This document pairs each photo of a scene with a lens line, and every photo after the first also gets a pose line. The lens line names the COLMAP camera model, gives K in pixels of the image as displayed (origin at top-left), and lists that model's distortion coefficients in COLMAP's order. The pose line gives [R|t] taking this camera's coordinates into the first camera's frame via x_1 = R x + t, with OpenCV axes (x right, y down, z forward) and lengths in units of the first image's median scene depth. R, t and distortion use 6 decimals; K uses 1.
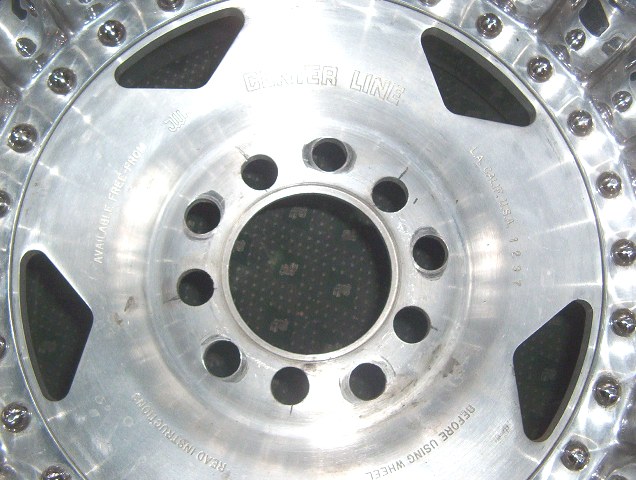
lens RADIAL K [[730.2, 0, 321.1], [0, 730.2, 235.5], [0, 0, 1]] dist [-0.120060, 0.000000]
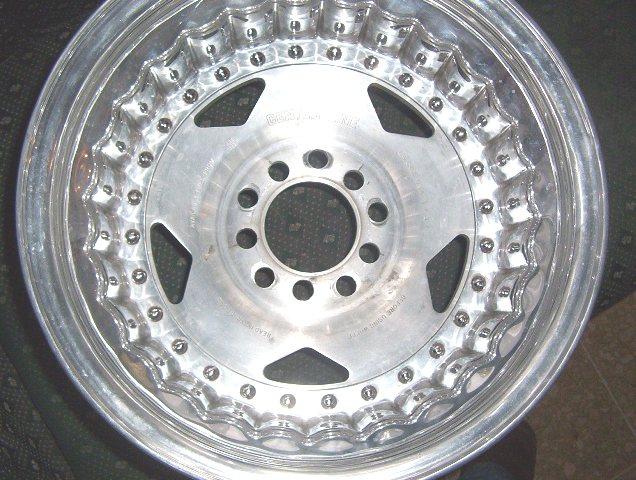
lens RADIAL K [[730.2, 0, 318.3], [0, 730.2, 239.8], [0, 0, 1]] dist [-0.120060, 0.000000]
pose [[0.998578, -0.051577, 0.013458, -0.022390], [0.050706, 0.996994, 0.058588, -0.020930], [-0.016440, -0.057822, 0.998192, -0.777910]]
